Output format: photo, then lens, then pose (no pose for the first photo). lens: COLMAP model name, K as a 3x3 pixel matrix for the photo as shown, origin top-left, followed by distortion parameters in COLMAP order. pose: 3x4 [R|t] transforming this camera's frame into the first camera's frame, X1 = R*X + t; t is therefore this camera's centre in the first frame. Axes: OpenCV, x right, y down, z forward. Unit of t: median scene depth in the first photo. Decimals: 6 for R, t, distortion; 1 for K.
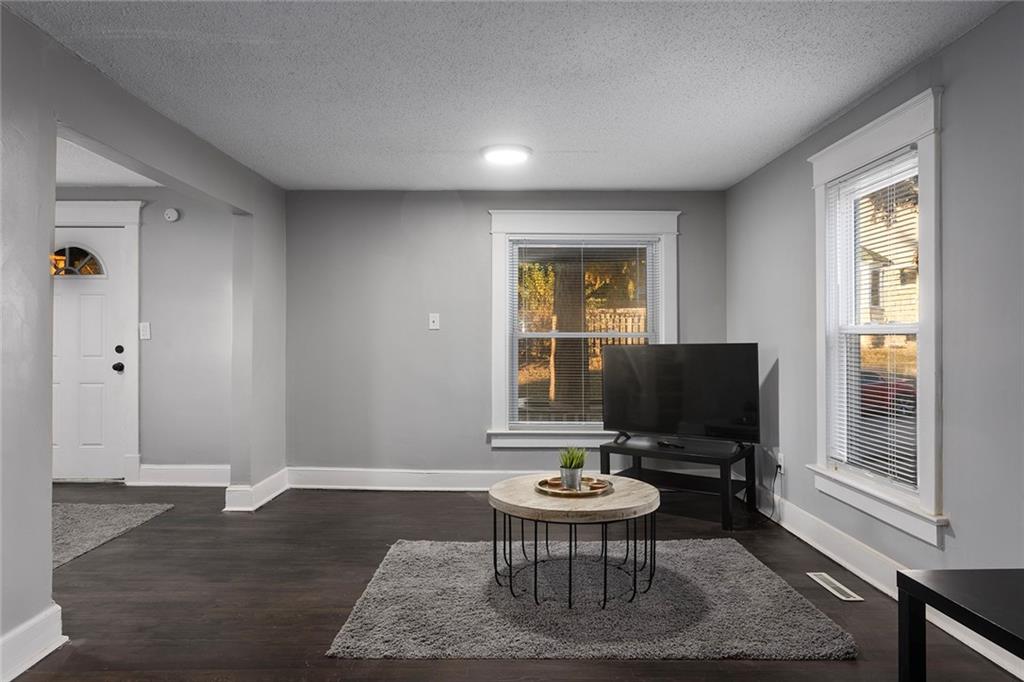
lens RADIAL K [[603.9, 0, 499.4], [0, 603.9, 330.1], [0, 0, 1]] dist [-0.005539, 0.000233]
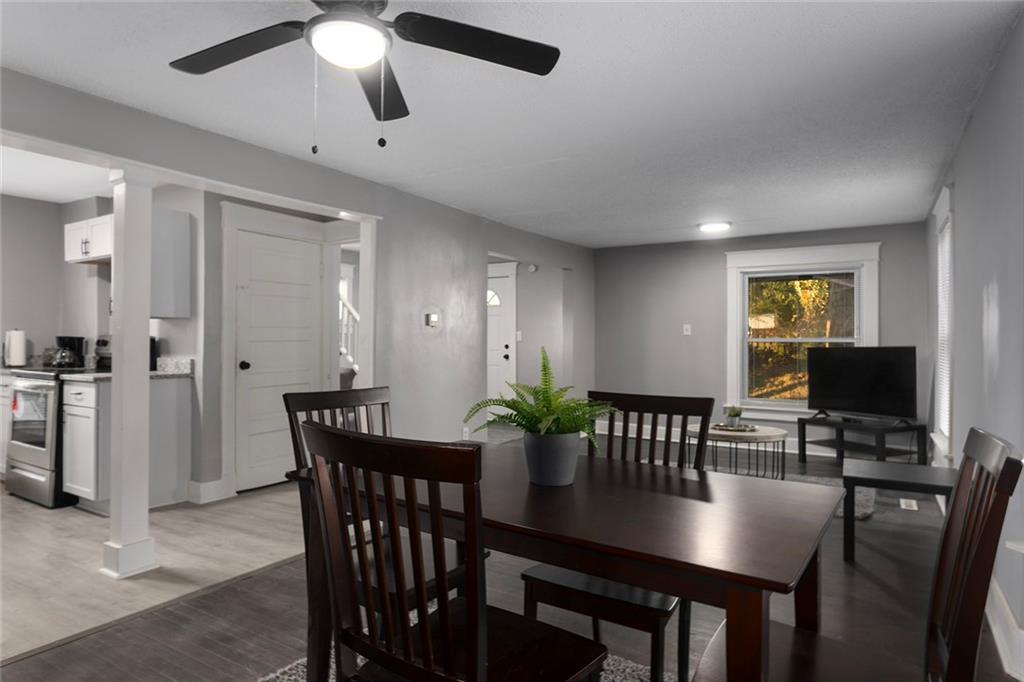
lens RADIAL K [[603.9, 0, 499.4], [0, 603.9, 330.1], [0, 0, 1]] dist [-0.005539, 0.000233]
pose [[0.846761, -0.005670, -0.531944, 0.292783], [0.005443, 0.999983, -0.001994, -0.013124], [0.531946, -0.001207, 0.846777, -0.510724]]
